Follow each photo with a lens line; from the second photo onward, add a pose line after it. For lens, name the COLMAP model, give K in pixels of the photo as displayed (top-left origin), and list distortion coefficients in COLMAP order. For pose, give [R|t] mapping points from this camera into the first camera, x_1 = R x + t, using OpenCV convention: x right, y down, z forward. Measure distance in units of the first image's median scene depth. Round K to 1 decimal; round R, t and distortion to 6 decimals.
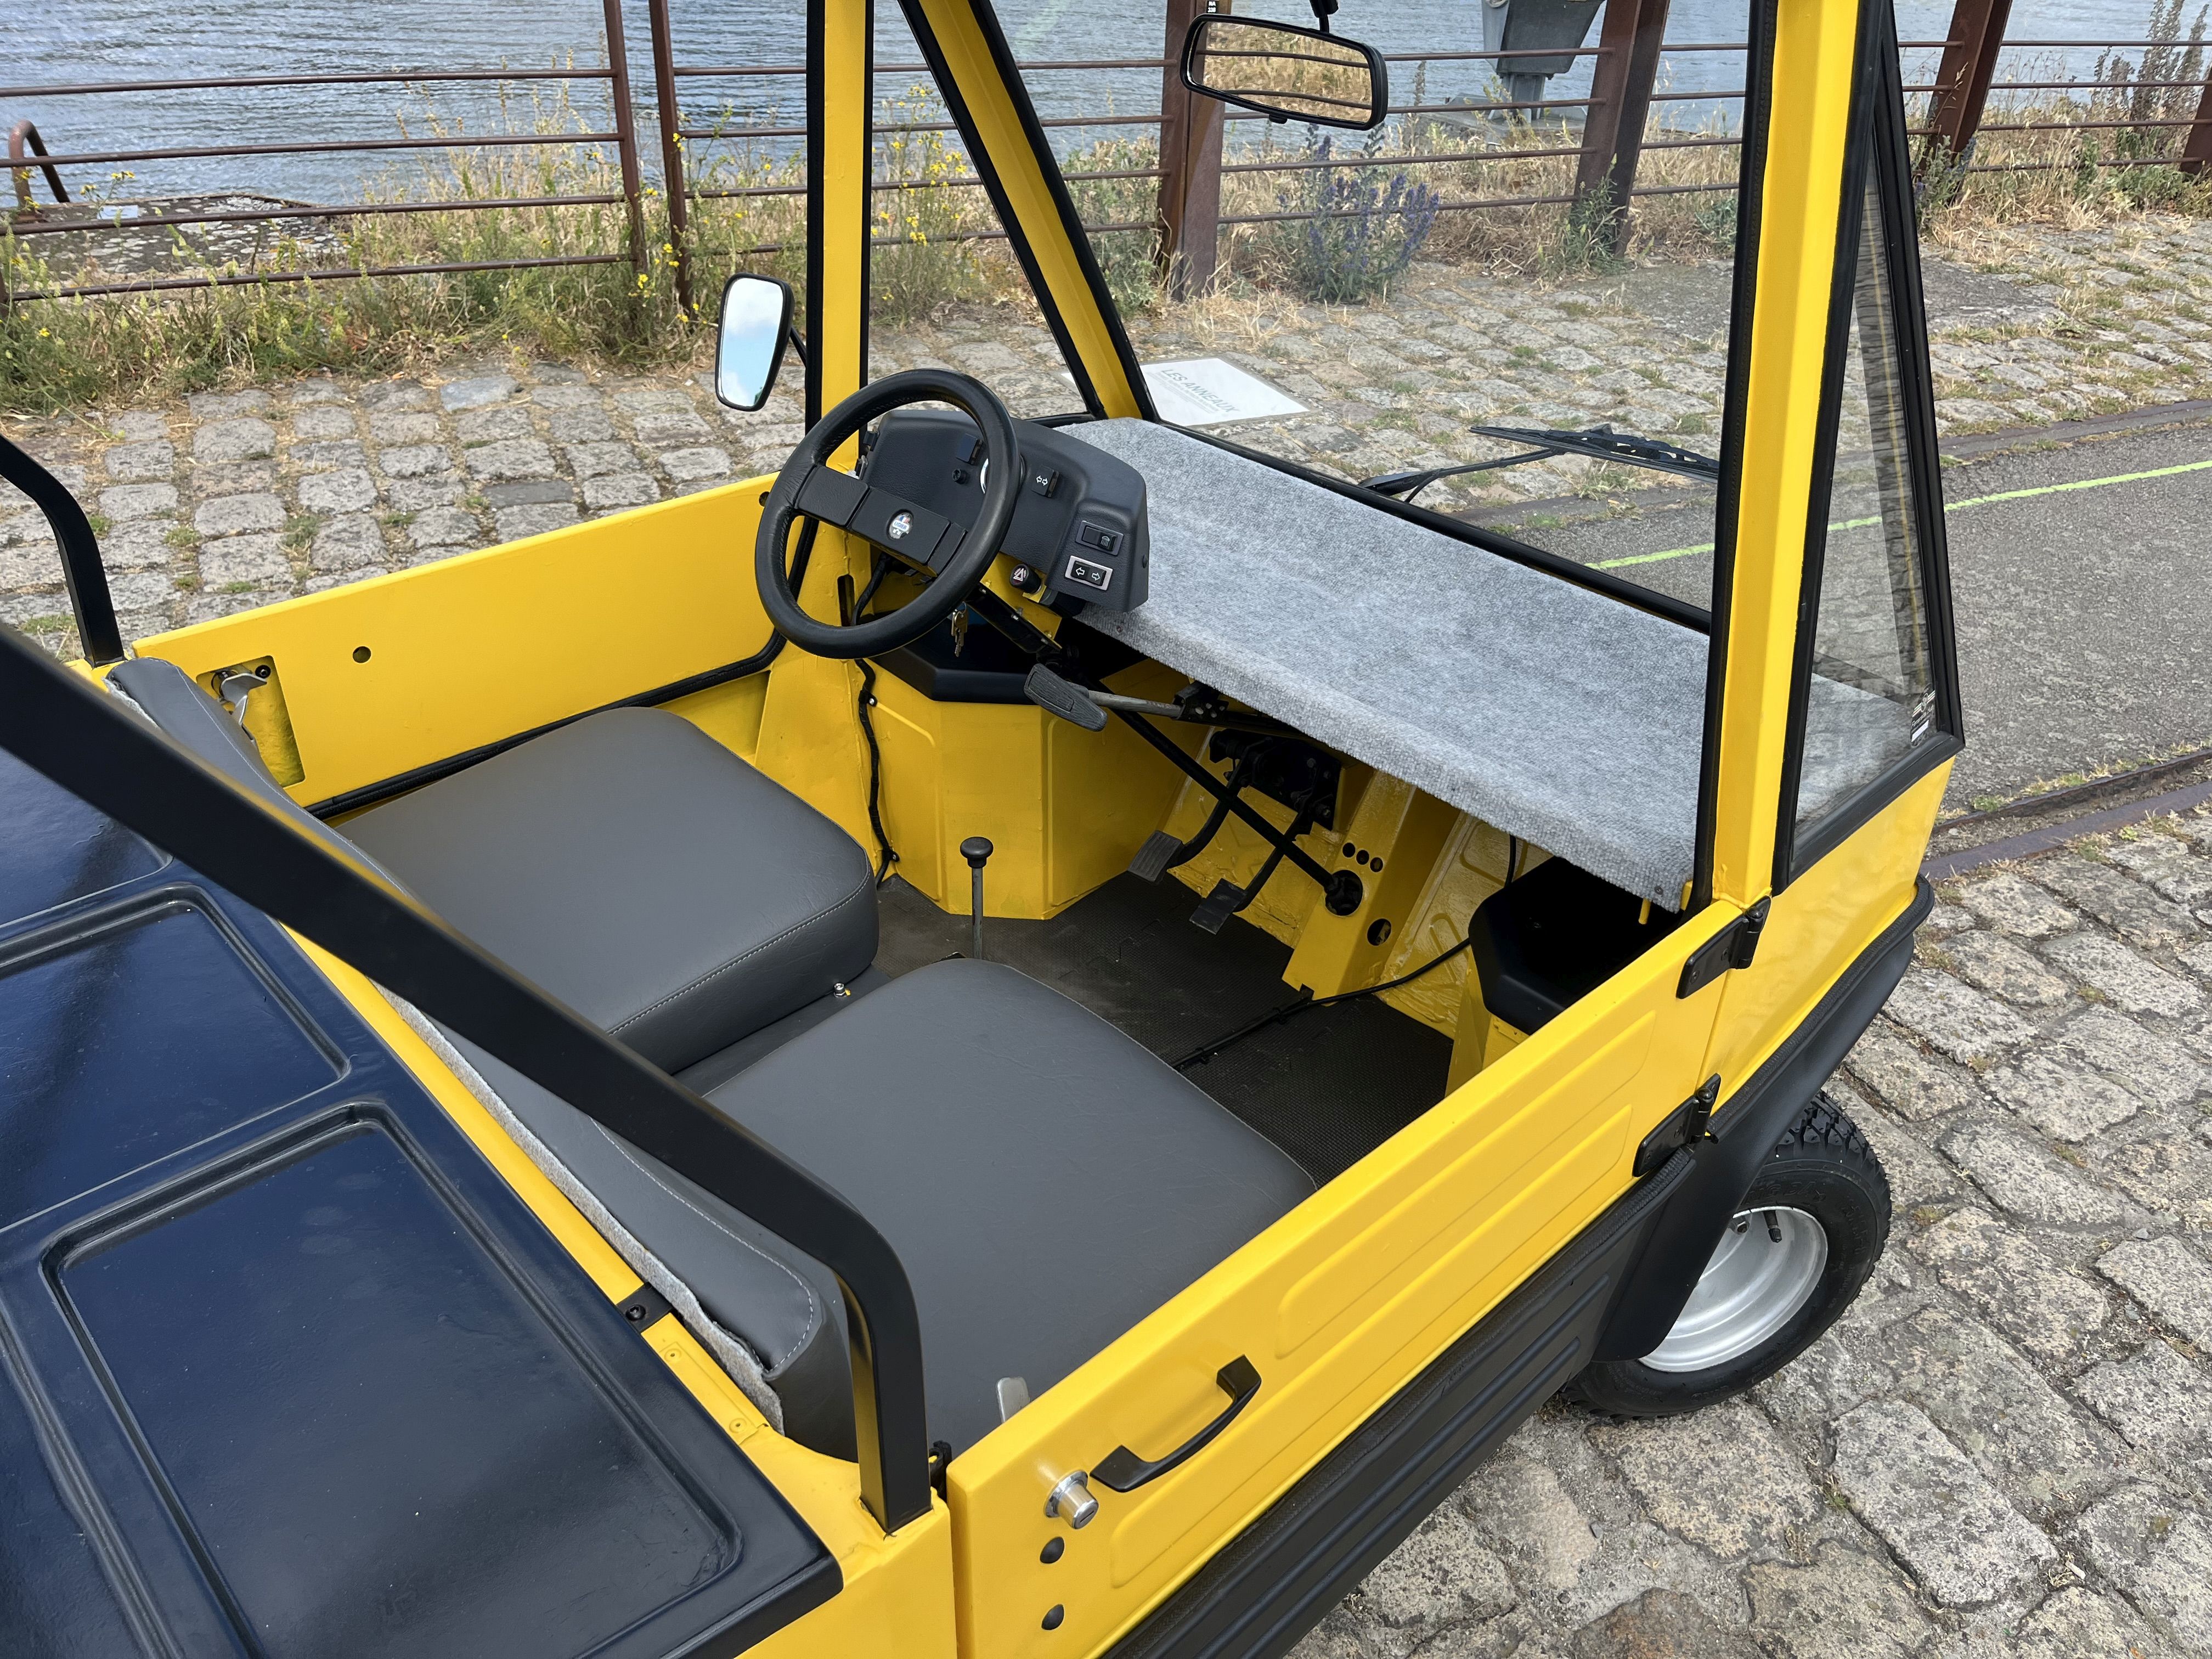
lens RADIAL K [[1669.9, 0, 1106.0], [0, 1669.9, 829.5], [0, 0, 1]] dist [0.009304, 0.008328]
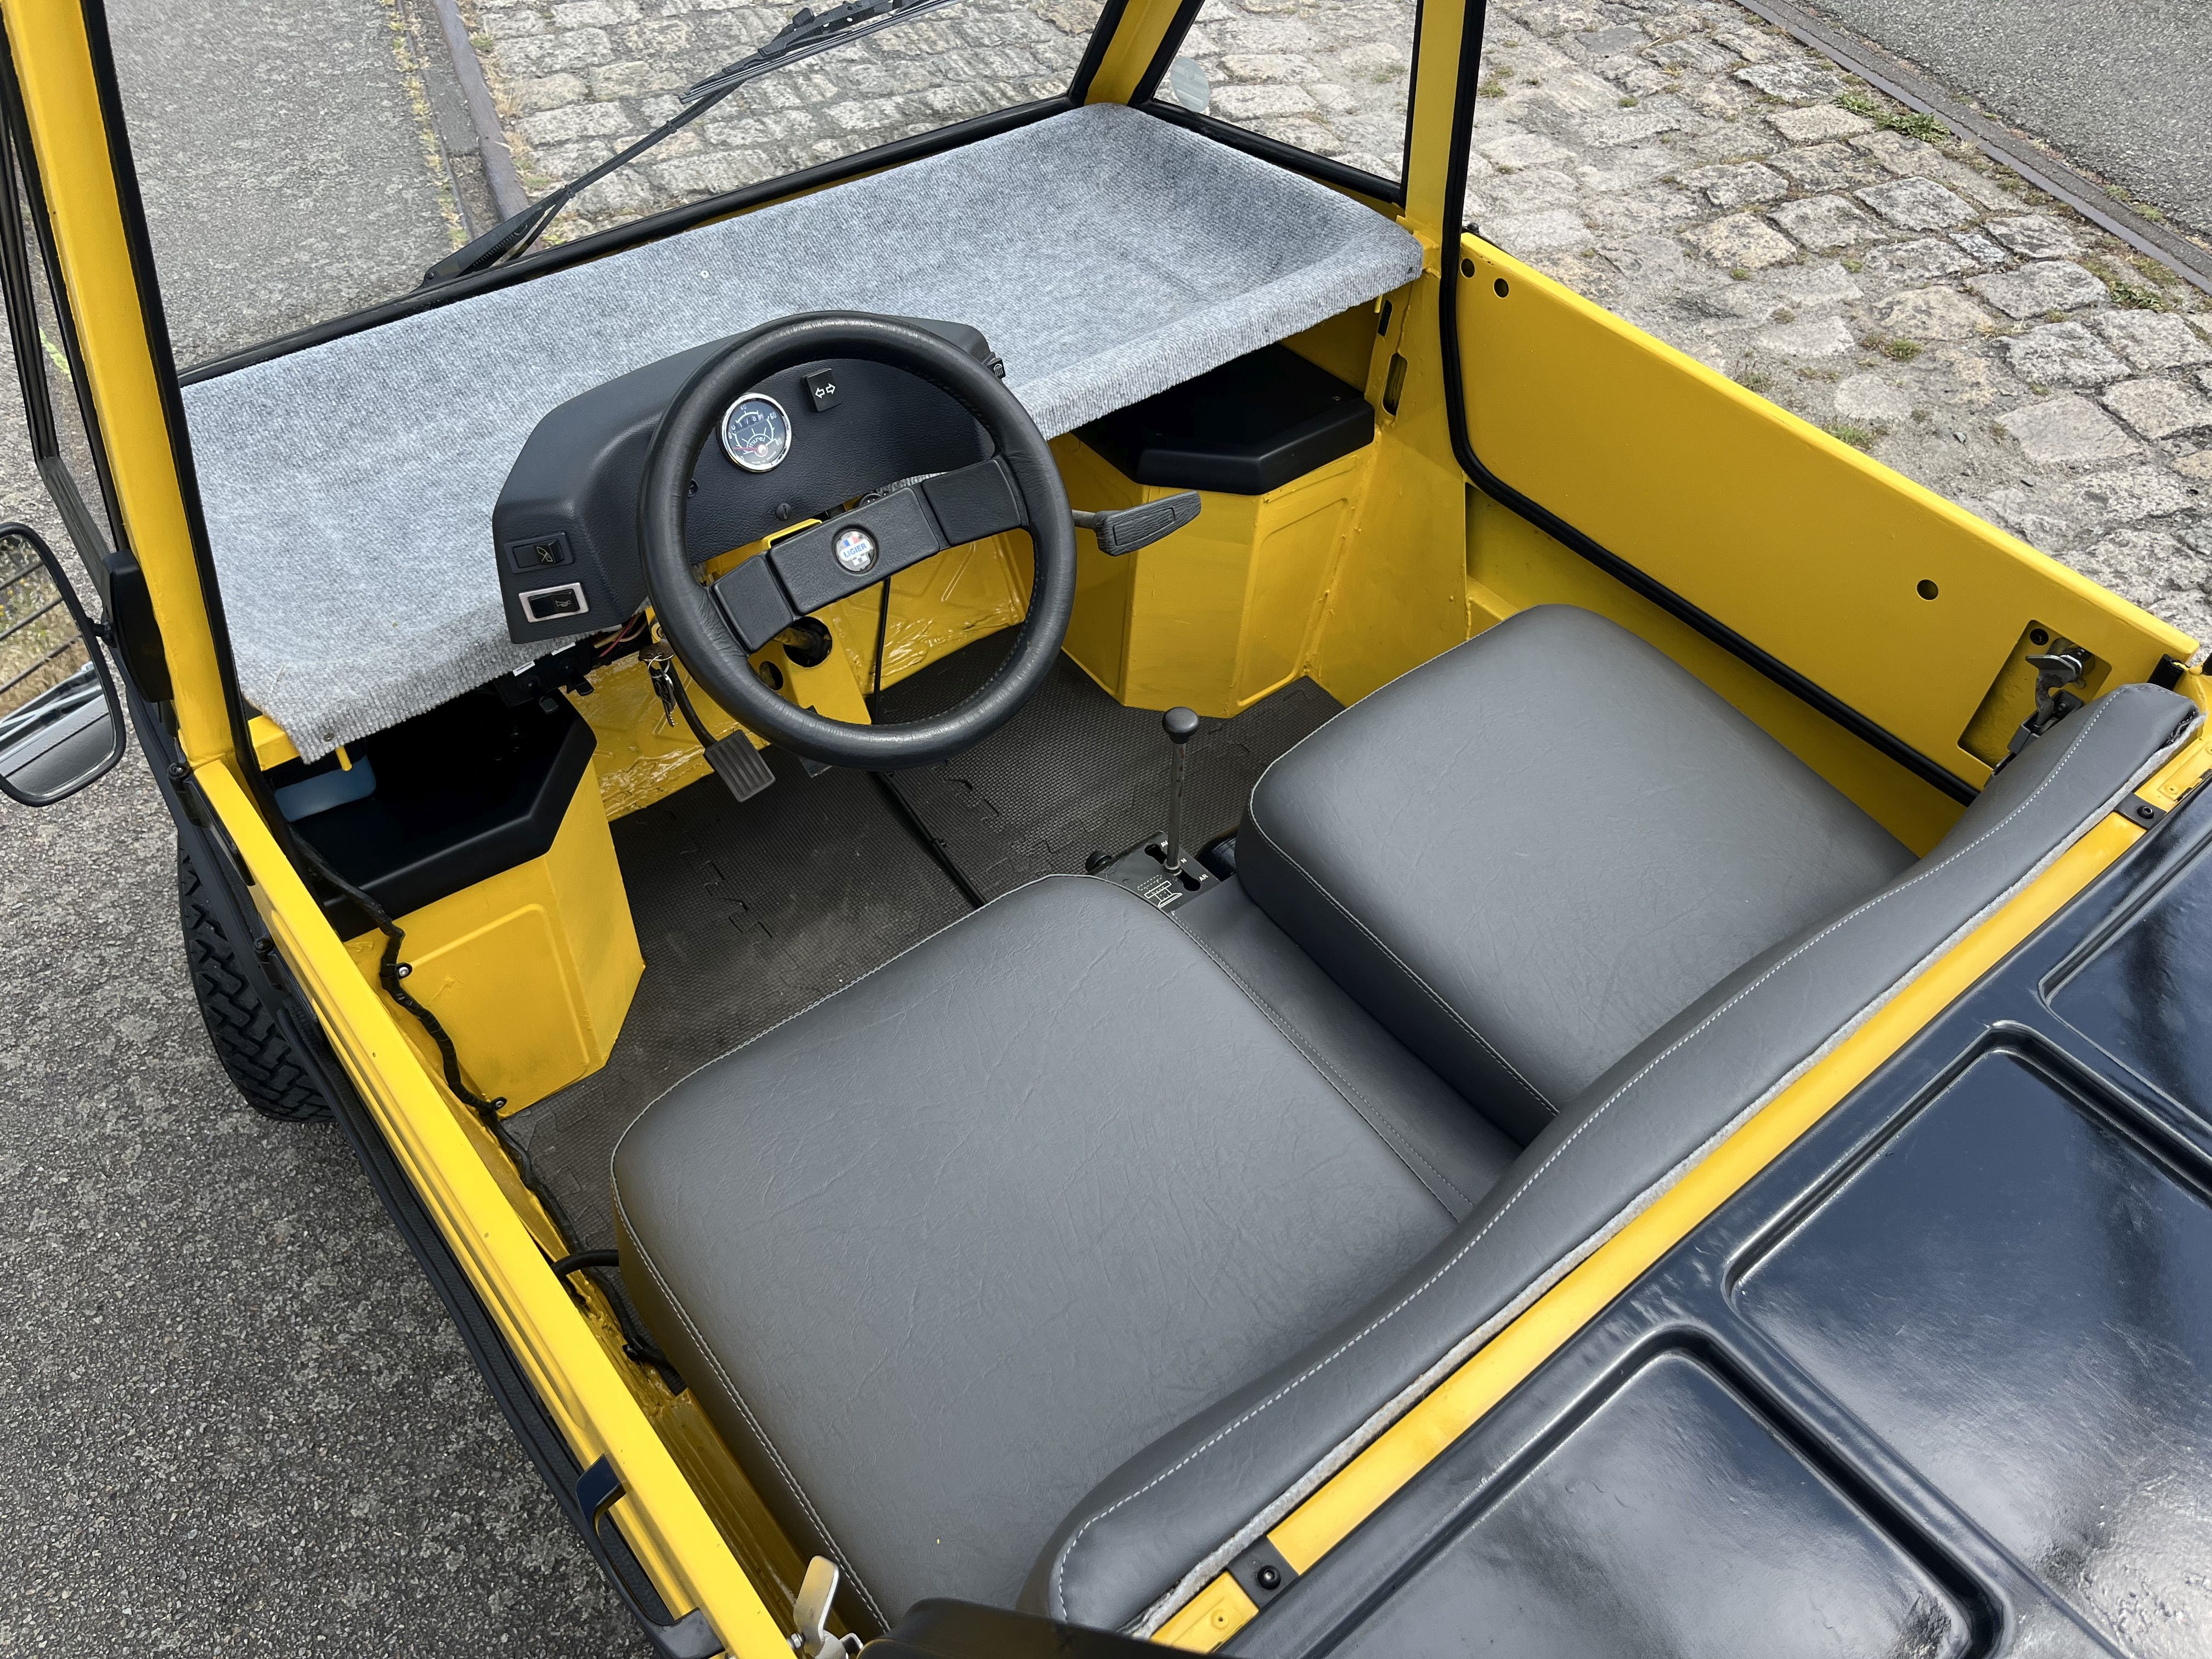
lens RADIAL K [[1669.9, 0, 1106.0], [0, 1669.9, 829.5], [0, 0, 1]] dist [0.009304, 0.008328]
pose [[0.074860, -0.749959, 0.657234, -0.209911], [0.501961, 0.597833, 0.625004, -0.156959], [-0.861644, 0.283118, 0.421205, 0.205936]]
